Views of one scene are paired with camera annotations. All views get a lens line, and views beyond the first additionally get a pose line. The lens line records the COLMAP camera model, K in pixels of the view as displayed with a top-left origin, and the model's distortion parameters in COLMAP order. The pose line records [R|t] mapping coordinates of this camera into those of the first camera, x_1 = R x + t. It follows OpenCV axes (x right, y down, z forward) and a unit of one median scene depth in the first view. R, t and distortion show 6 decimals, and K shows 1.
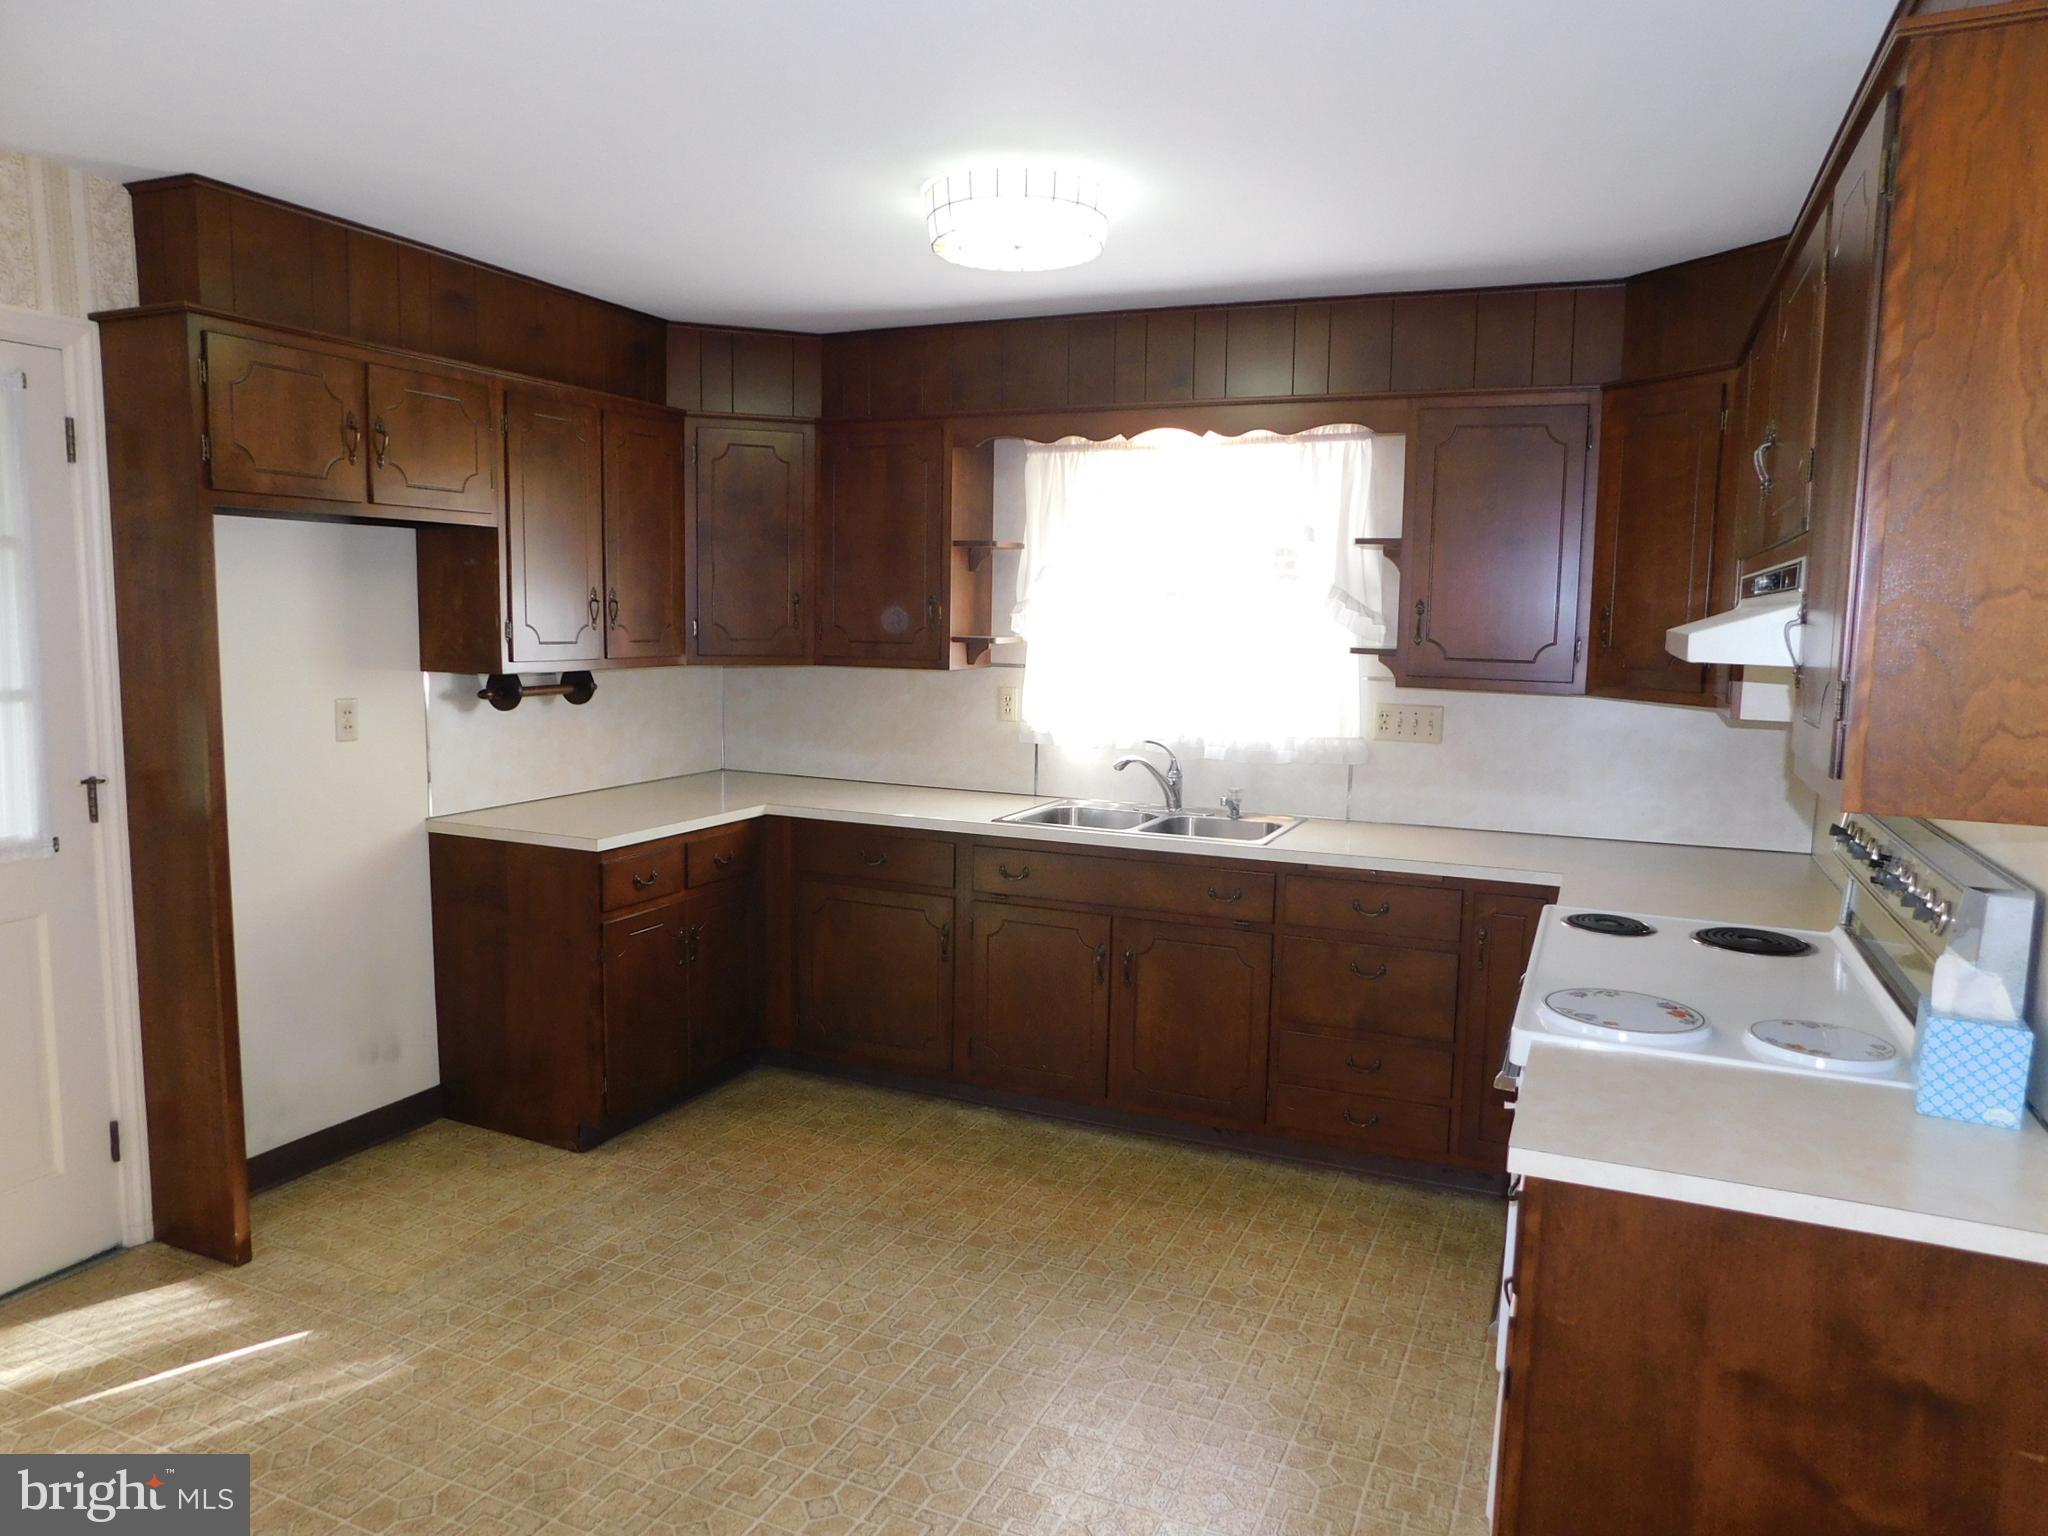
lens RADIAL K [[1351.9, 0, 1023.5], [0, 1351.9, 762.8], [0, 0, 1]] dist [-0.058475, 0.039821]
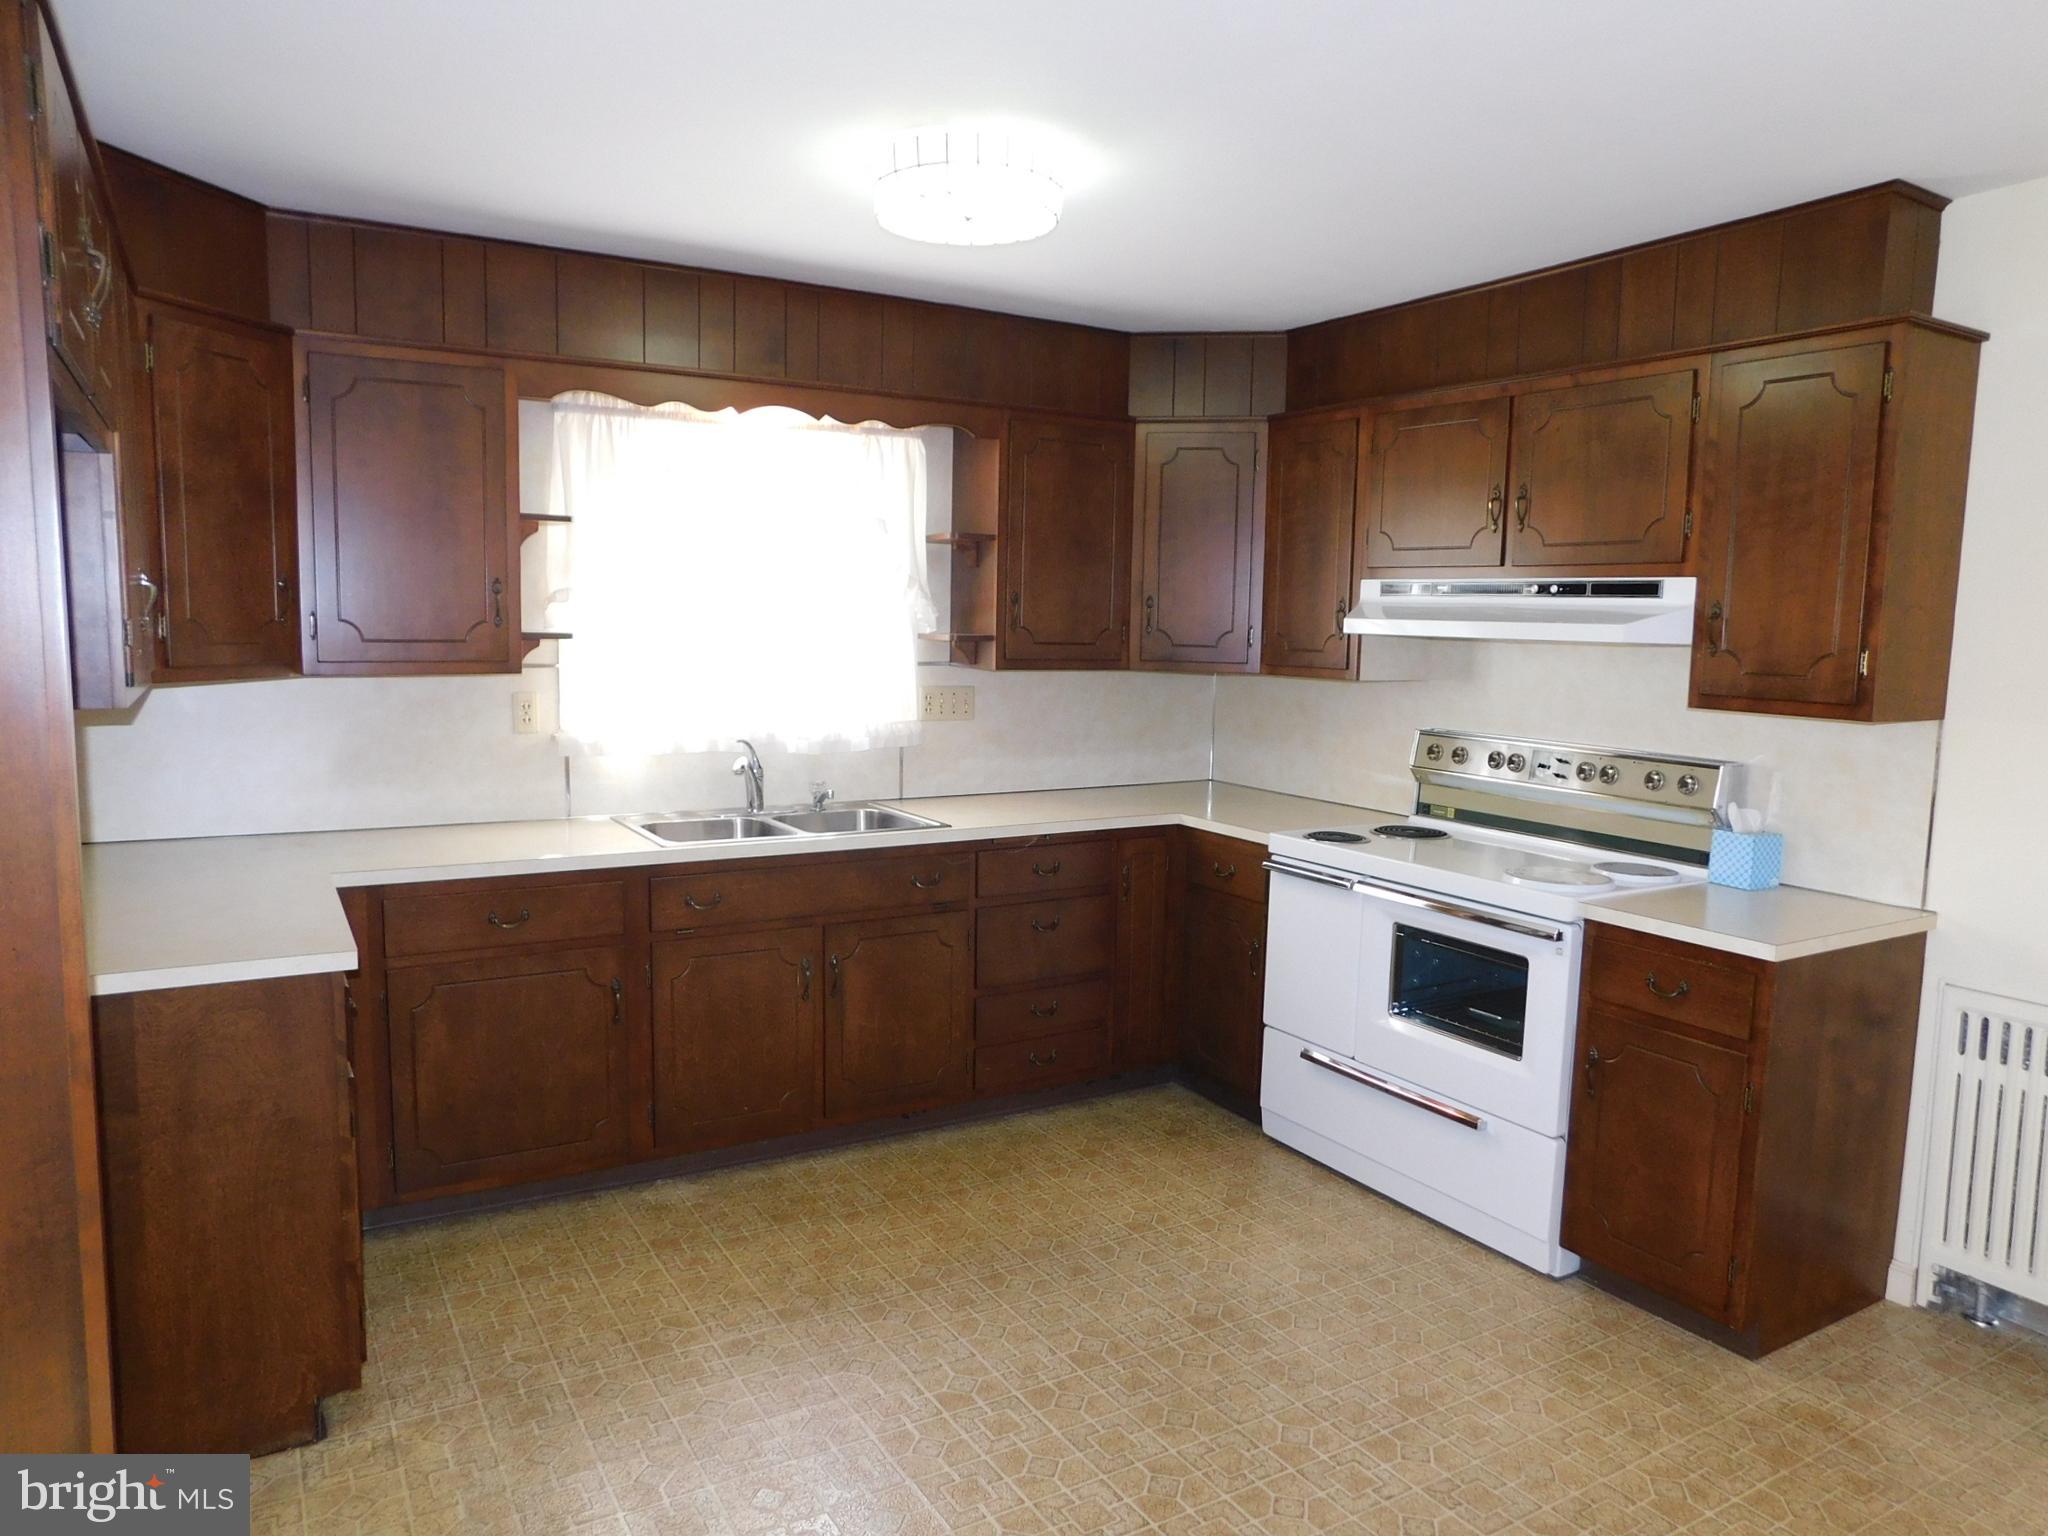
lens RADIAL K [[1351.9, 0, 1029.1], [0, 1351.9, 762.6], [0, 0, 1]] dist [-0.058475, 0.039821]
pose [[0.579839, -0.093740, 0.809321, -0.602447], [0.082942, 0.994990, 0.055821, -0.040092], [-0.810498, 0.034759, 0.584709, 0.328591]]
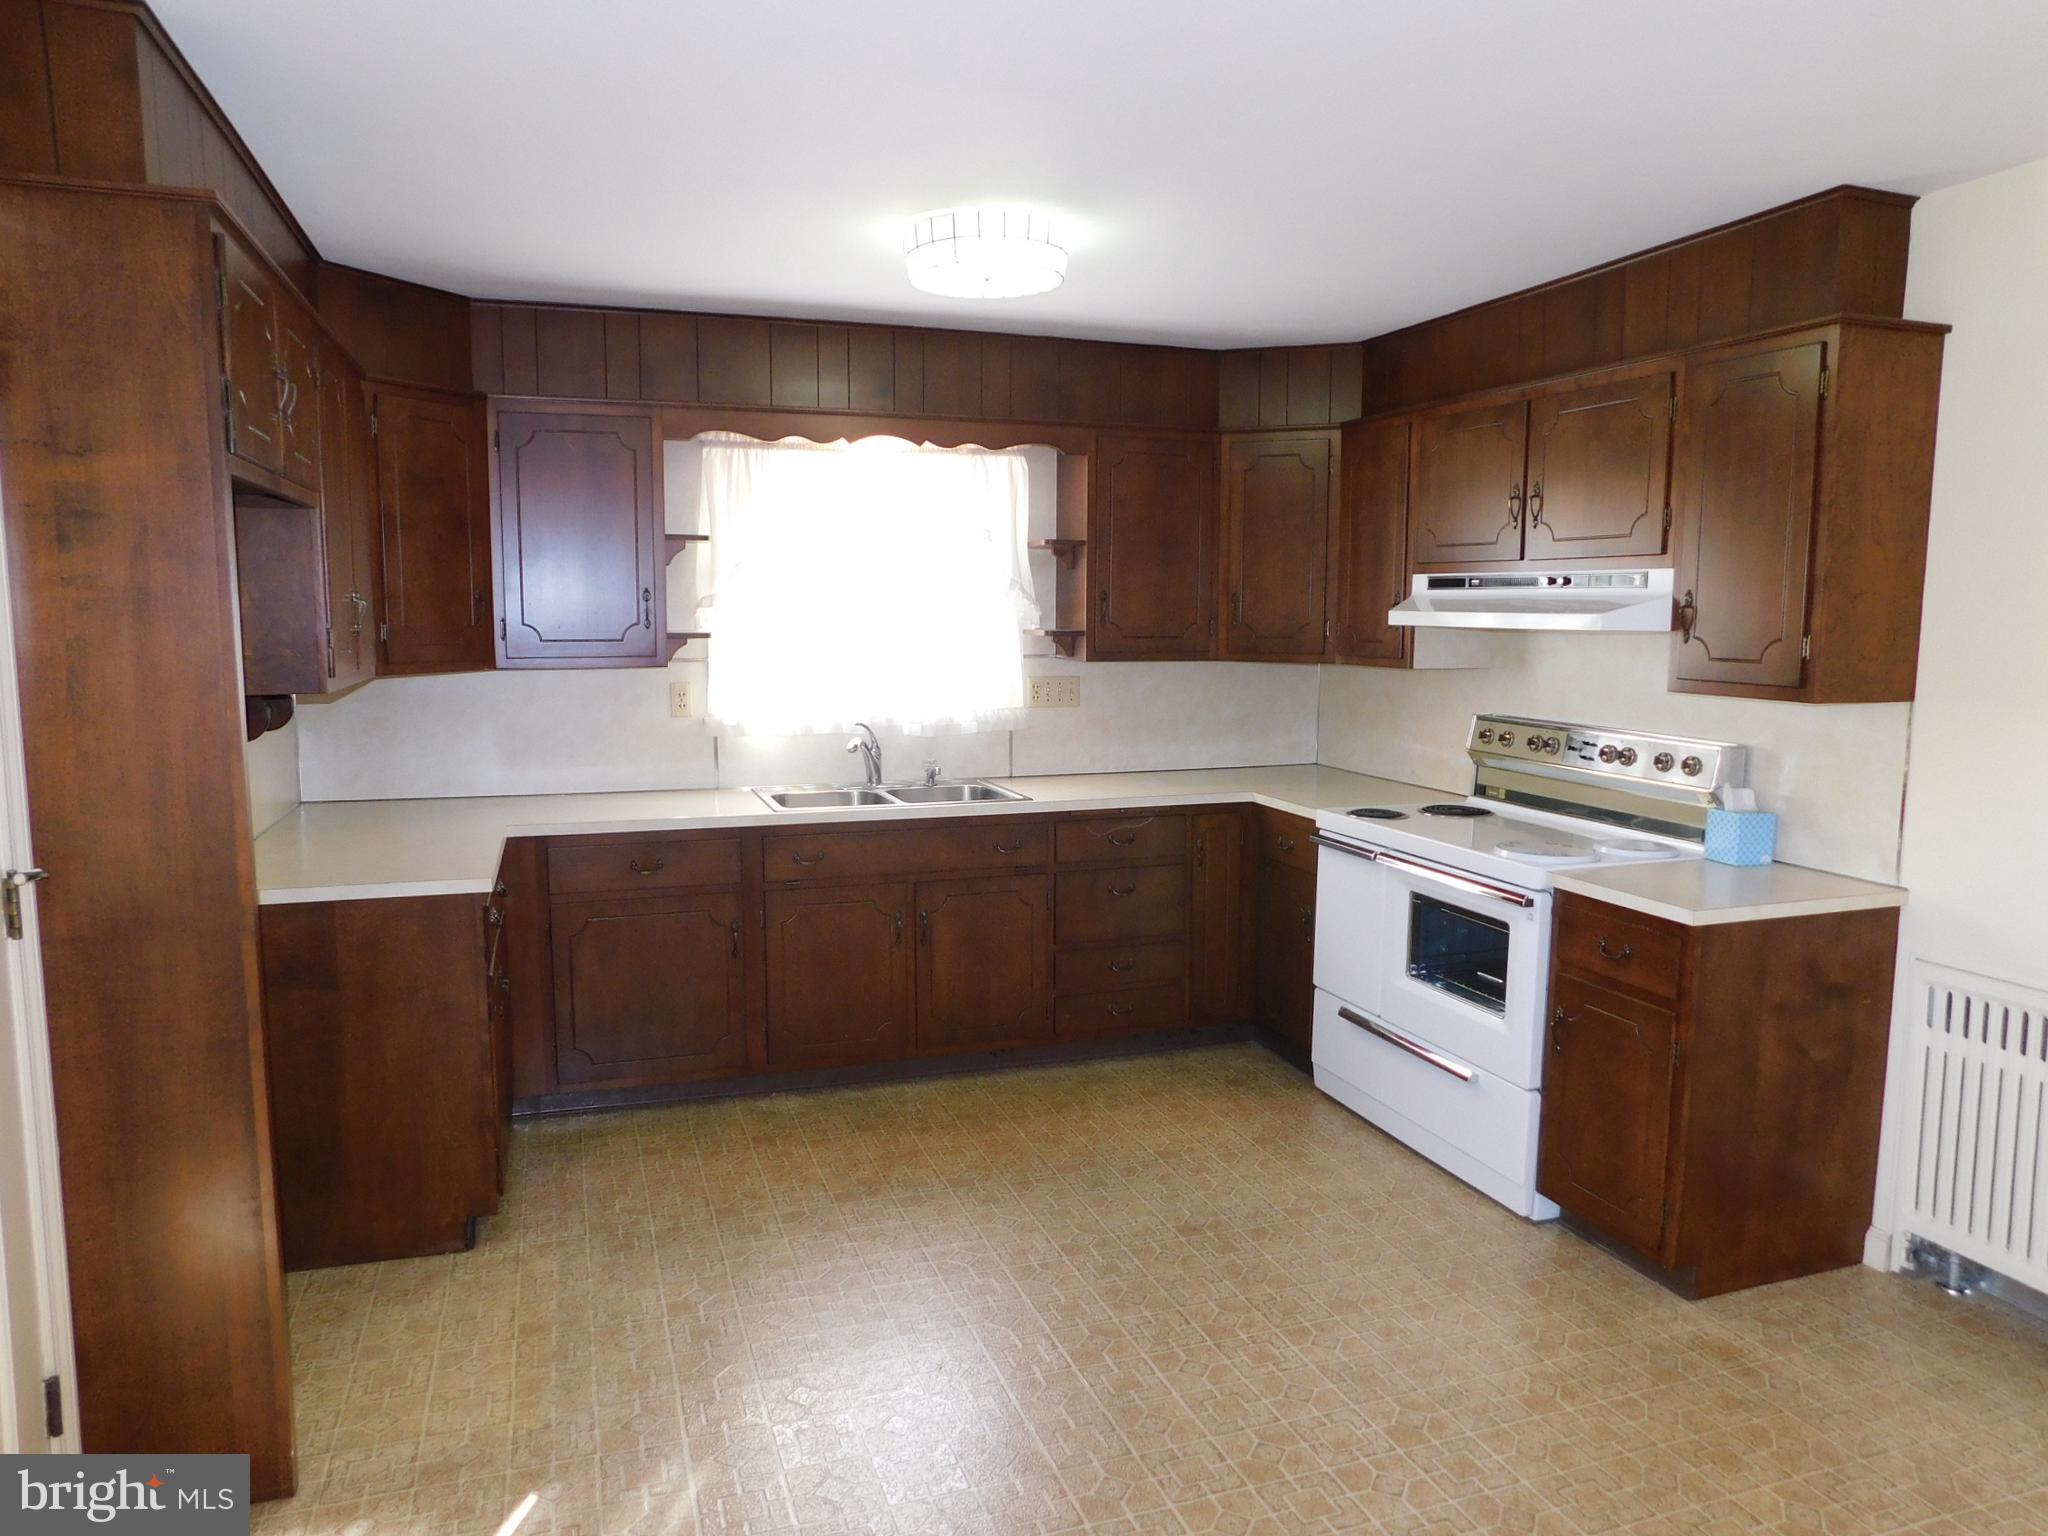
lens RADIAL K [[1351.9, 0, 1026.0], [0, 1351.9, 760.3], [0, 0, 1]] dist [-0.058475, 0.039821]
pose [[0.733434, -0.090898, 0.673656, -0.595910], [0.086060, 0.995461, 0.040623, -0.021341], [-0.674291, 0.028181, 0.737928, 0.126240]]
